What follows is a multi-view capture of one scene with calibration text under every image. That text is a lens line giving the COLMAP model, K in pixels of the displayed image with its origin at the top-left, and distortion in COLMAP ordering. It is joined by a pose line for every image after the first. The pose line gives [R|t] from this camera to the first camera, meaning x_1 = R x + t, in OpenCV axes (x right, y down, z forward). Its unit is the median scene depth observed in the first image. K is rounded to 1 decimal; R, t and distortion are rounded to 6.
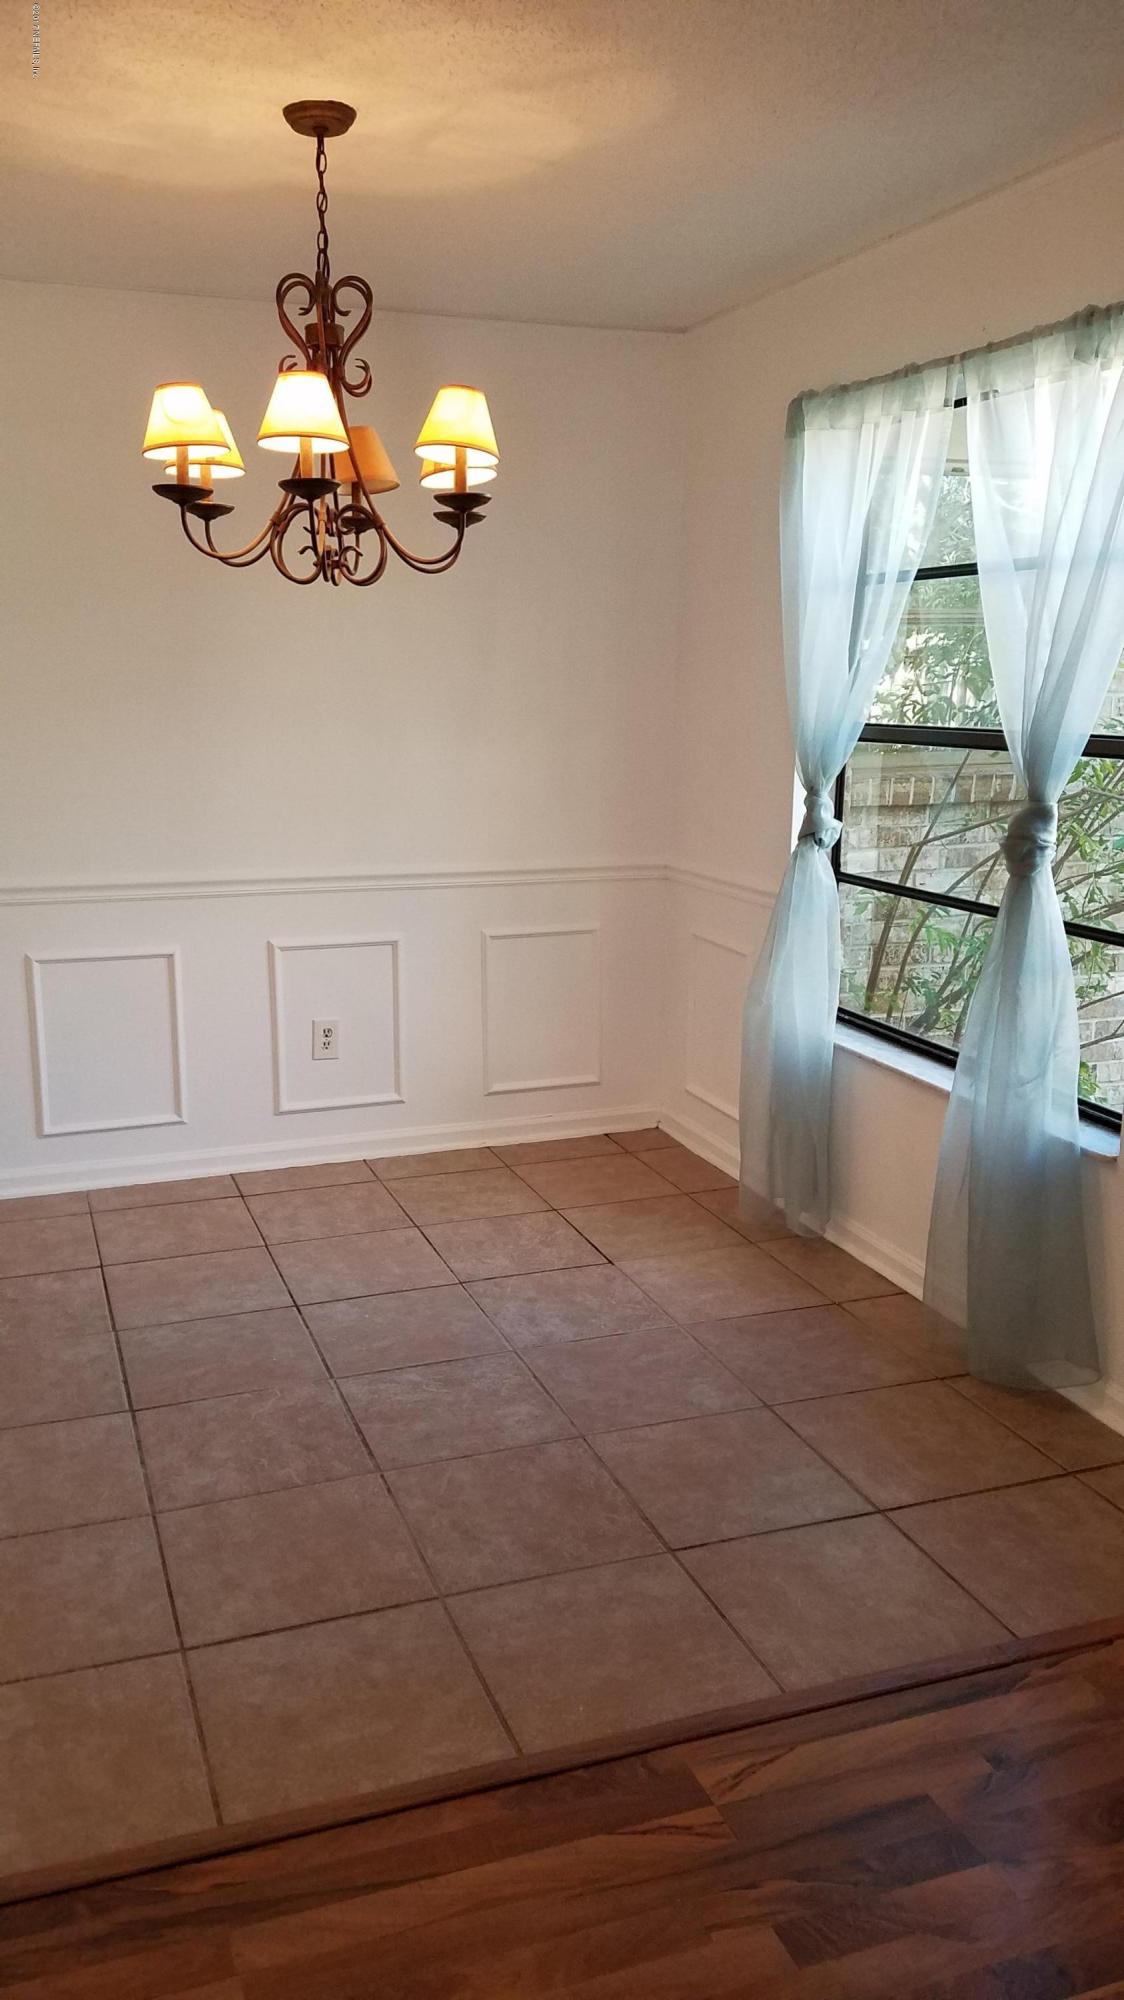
lens RADIAL K [[1494.6, 0, 524.8], [0, 1494.6, 990.3], [0, 0, 1]] dist [0.104947, -0.155507]
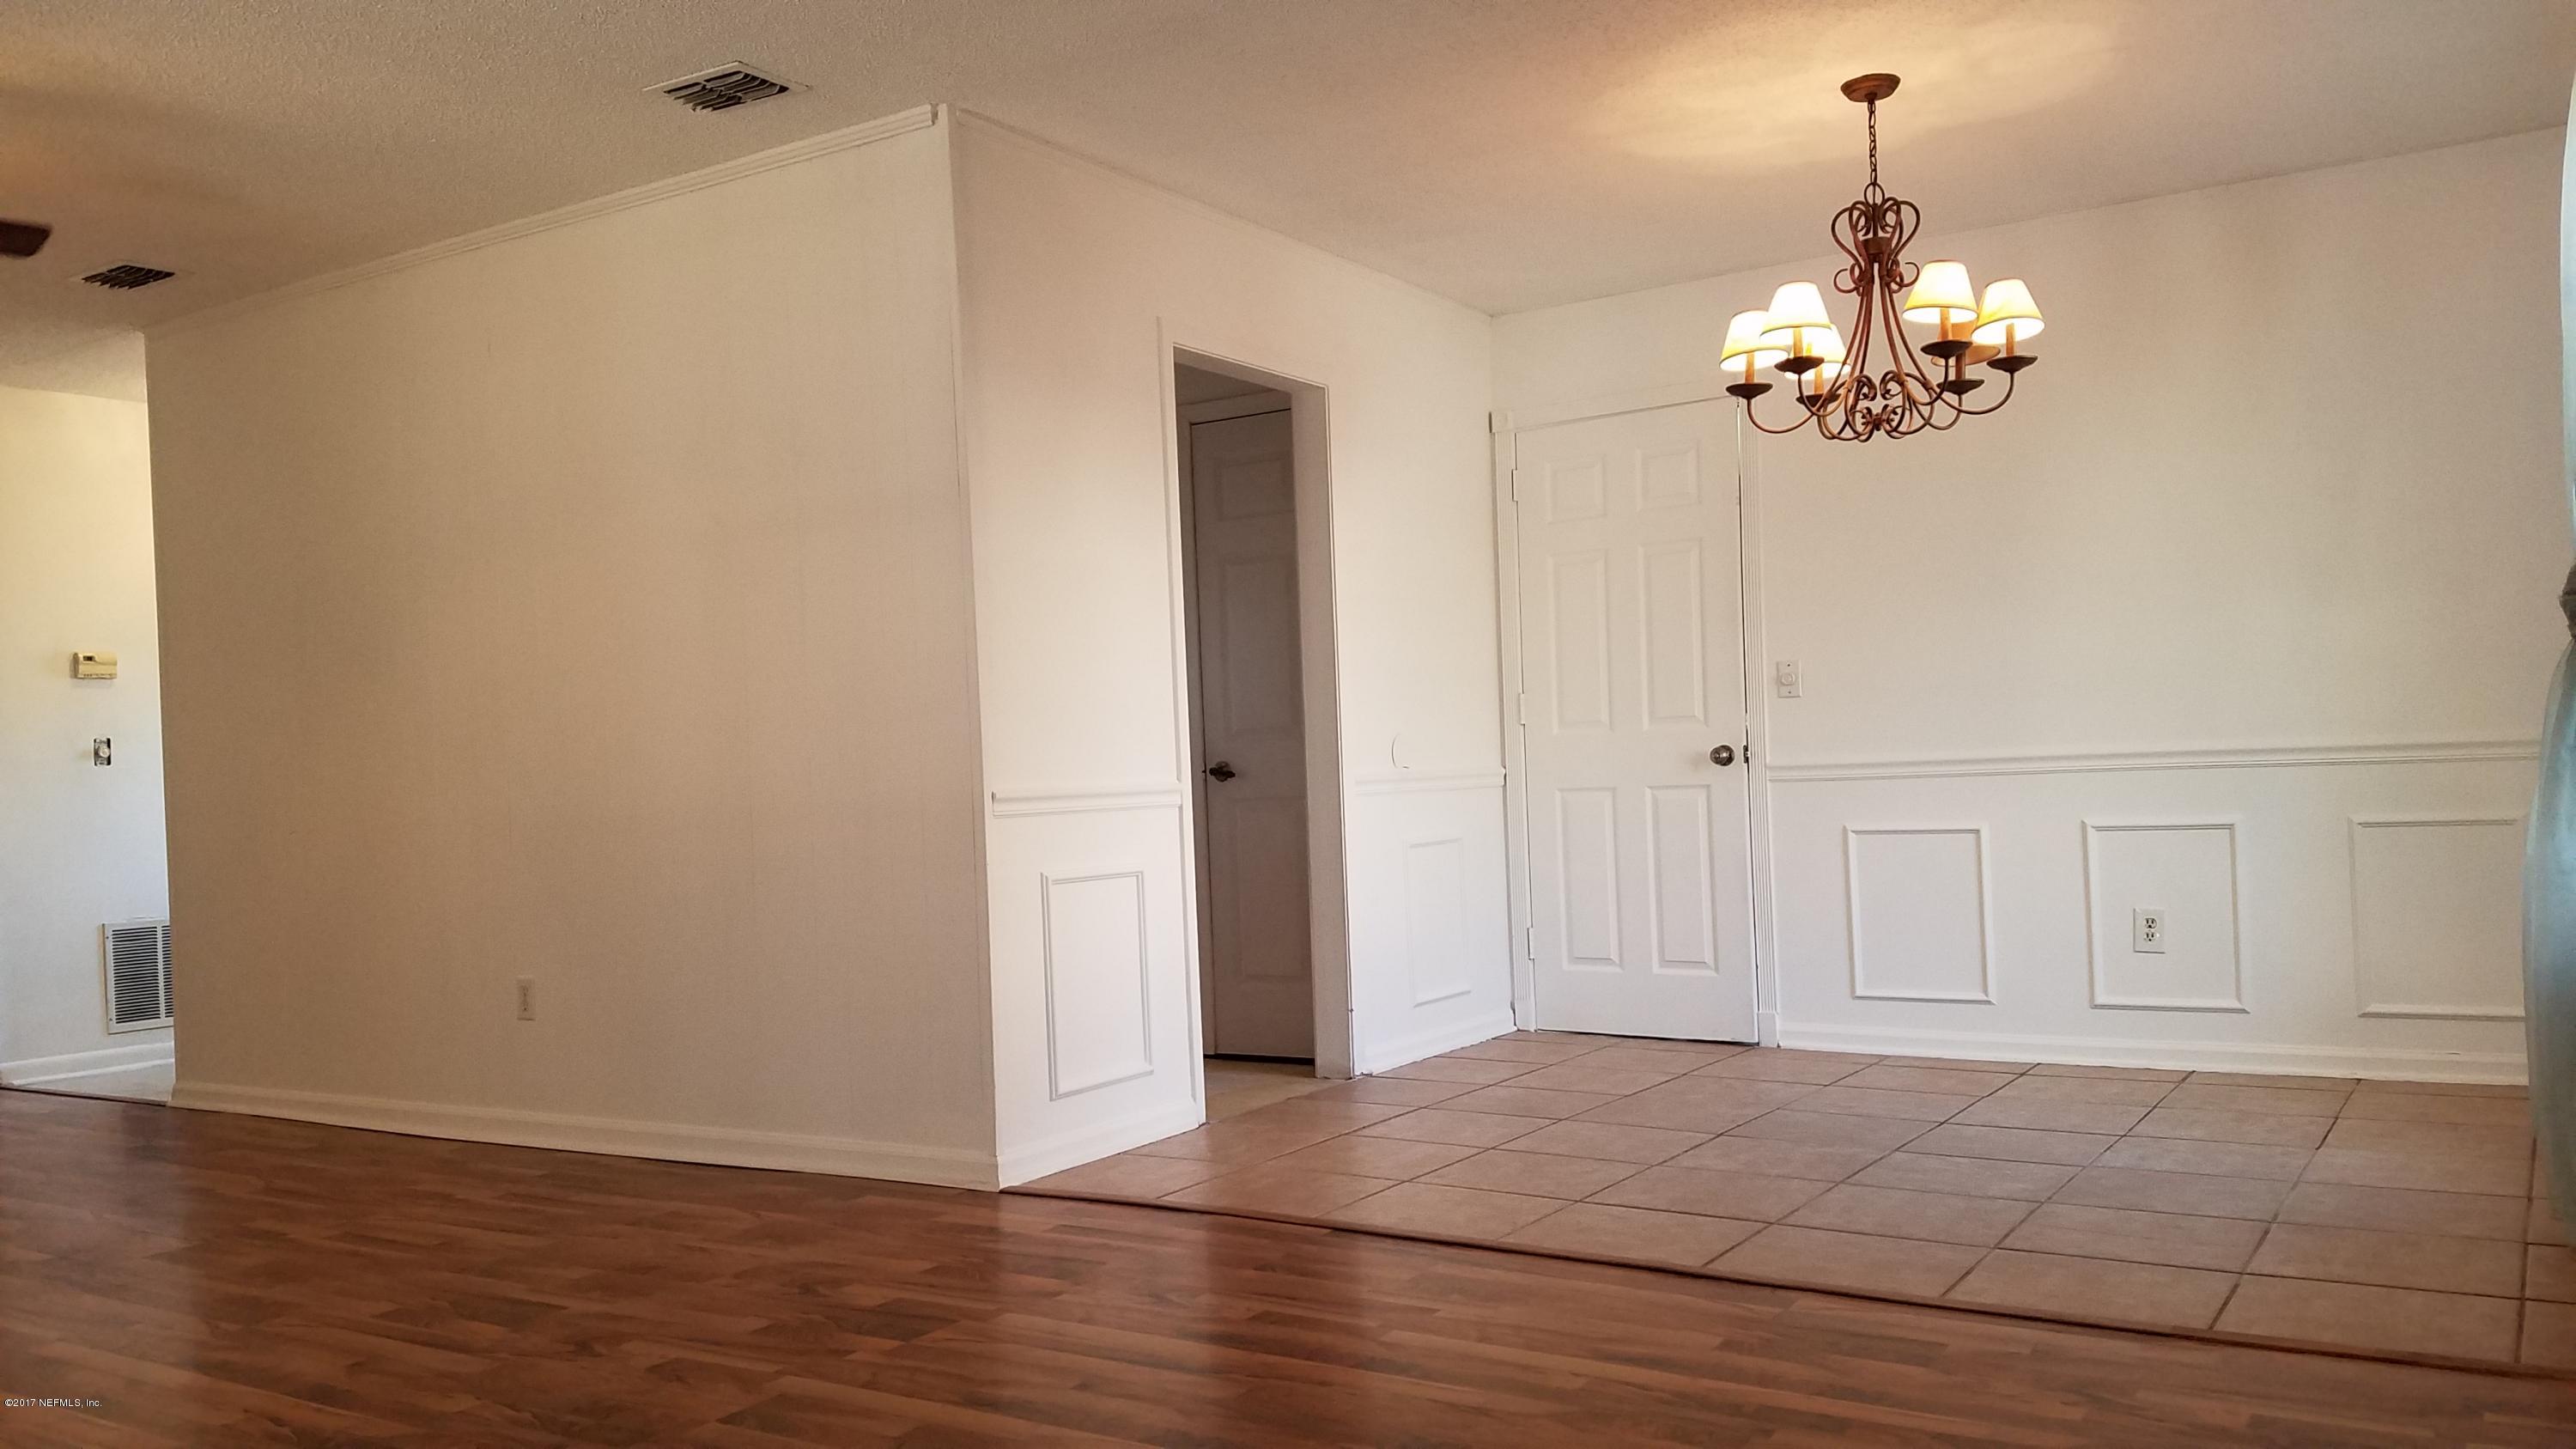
lens RADIAL K [[1925.4, 0, 1273.7], [0, 1925.4, 732.6], [0, 0, 1]] dist [0.104947, -0.155507]
pose [[0.604342, -0.043297, -0.795548, 0.800303], [-0.122009, 0.981715, -0.146114, 0.246271], [0.787327, 0.185367, 0.588009, -0.247614]]
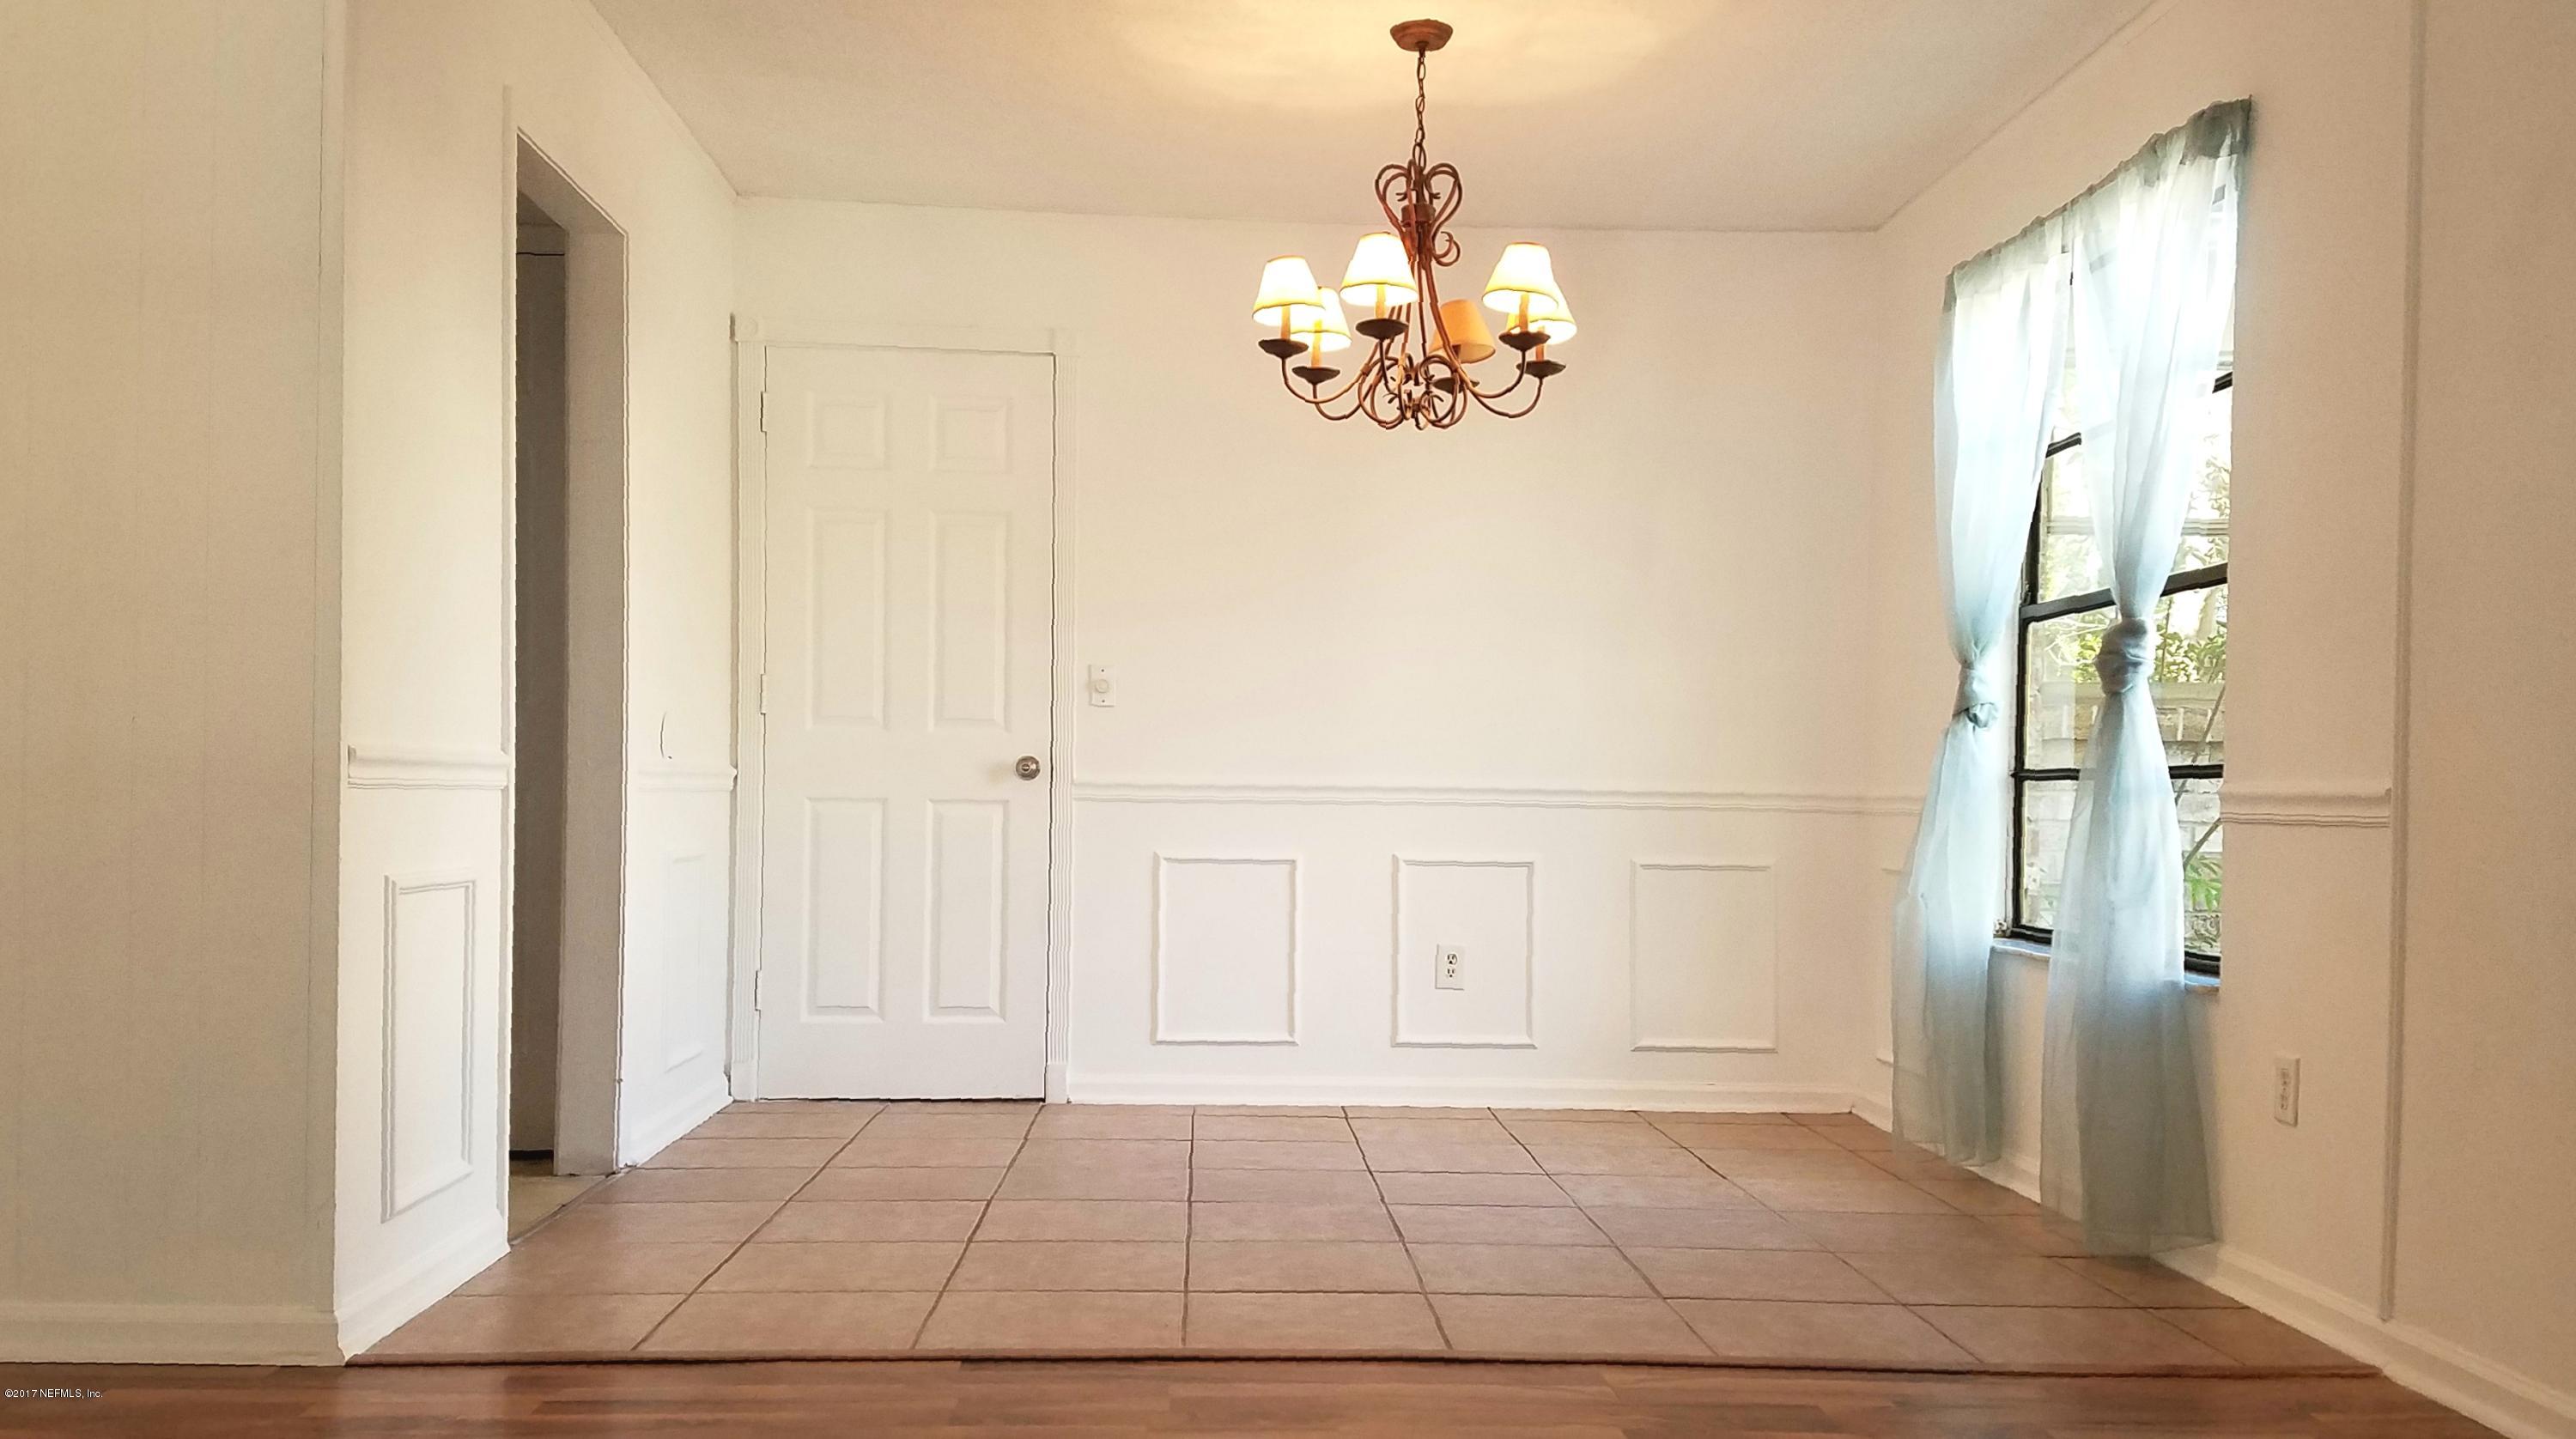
lens RADIAL K [[2146.0, 0, 1303.1], [0, 2146.0, 782.5], [0, 0, 1]] dist [0.151743, -0.106855]
pose [[0.957537, 0.010460, -0.288121, 0.248817], [-0.070762, 0.977300, -0.199692, 0.302370], [0.279492, 0.211601, 0.936541, -0.435657]]
